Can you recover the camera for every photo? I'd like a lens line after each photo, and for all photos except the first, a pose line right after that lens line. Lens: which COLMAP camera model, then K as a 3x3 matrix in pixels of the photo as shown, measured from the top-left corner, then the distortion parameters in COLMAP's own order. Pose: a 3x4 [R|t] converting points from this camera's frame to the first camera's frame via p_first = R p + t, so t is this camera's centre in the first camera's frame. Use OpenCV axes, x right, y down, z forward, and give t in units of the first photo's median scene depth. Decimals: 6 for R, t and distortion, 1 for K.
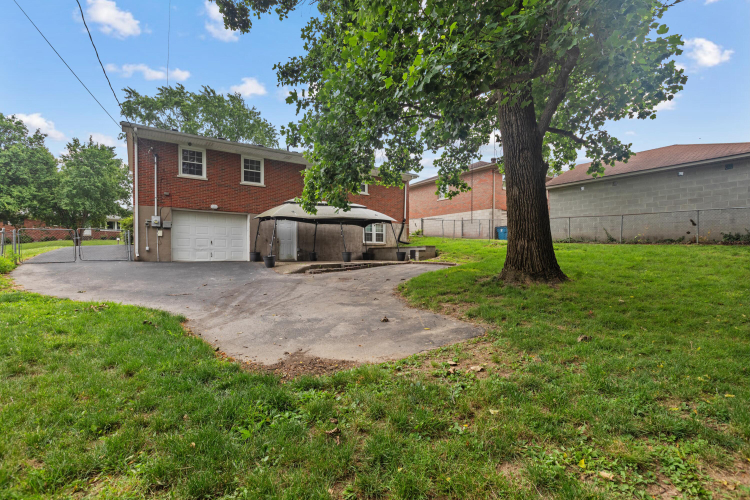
lens RADIAL K [[340.8, 0, 375.6], [0, 340.8, 251.0], [0, 0, 1]] dist [0.000588, -0.000075]
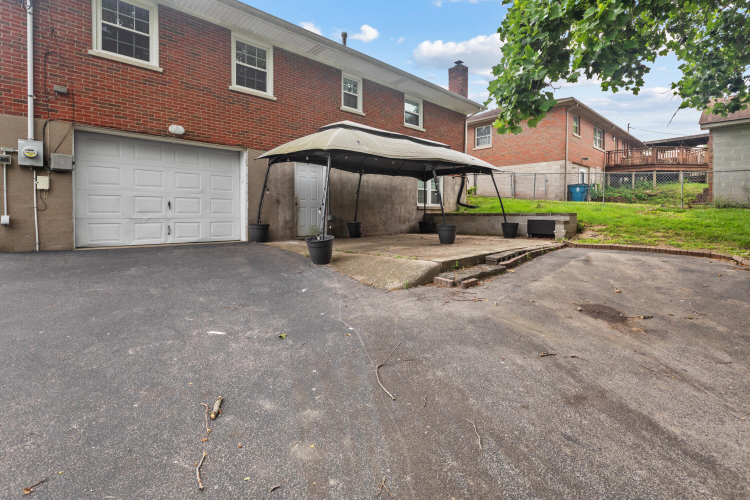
lens RADIAL K [[340.8, 0, 374.6], [0, 340.8, 213.2], [0, 0, 1]] dist [0.000588, -0.000075]
pose [[0.986921, 0.002646, 0.161186, -0.261416], [-0.003679, 0.999975, 0.006105, -0.016297], [-0.161165, -0.006618, 0.986905, 0.457765]]
